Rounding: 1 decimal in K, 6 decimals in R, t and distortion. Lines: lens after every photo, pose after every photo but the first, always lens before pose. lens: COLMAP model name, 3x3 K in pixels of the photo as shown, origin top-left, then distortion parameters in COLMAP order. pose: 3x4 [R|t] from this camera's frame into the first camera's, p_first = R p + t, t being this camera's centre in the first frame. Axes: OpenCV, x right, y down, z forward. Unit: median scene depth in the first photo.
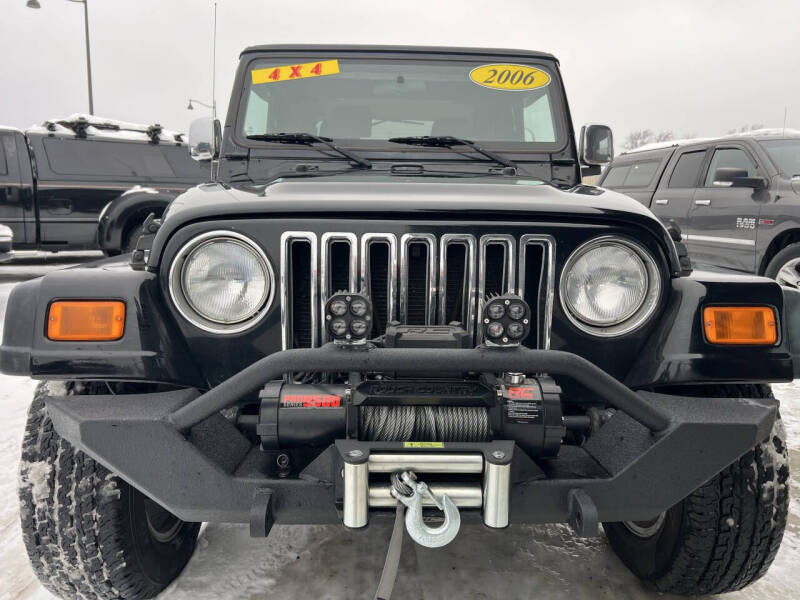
lens RADIAL K [[601.1, 0, 403.6], [0, 601.1, 295.6], [0, 0, 1]] dist [0.050431, -0.056728]
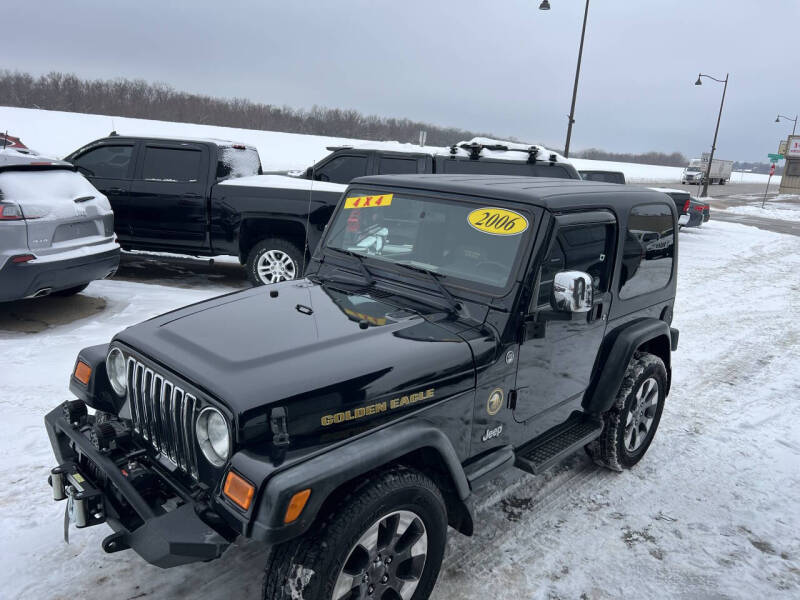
lens RADIAL K [[601.1, 0, 403.8], [0, 601.1, 306.2], [0, 0, 1]] dist [0.050431, -0.056728]
pose [[0.703288, 0.205177, -0.680653, 0.858998], [-0.161528, 0.978523, 0.128067, -0.324393], [0.692311, 0.019876, 0.721325, 0.072455]]
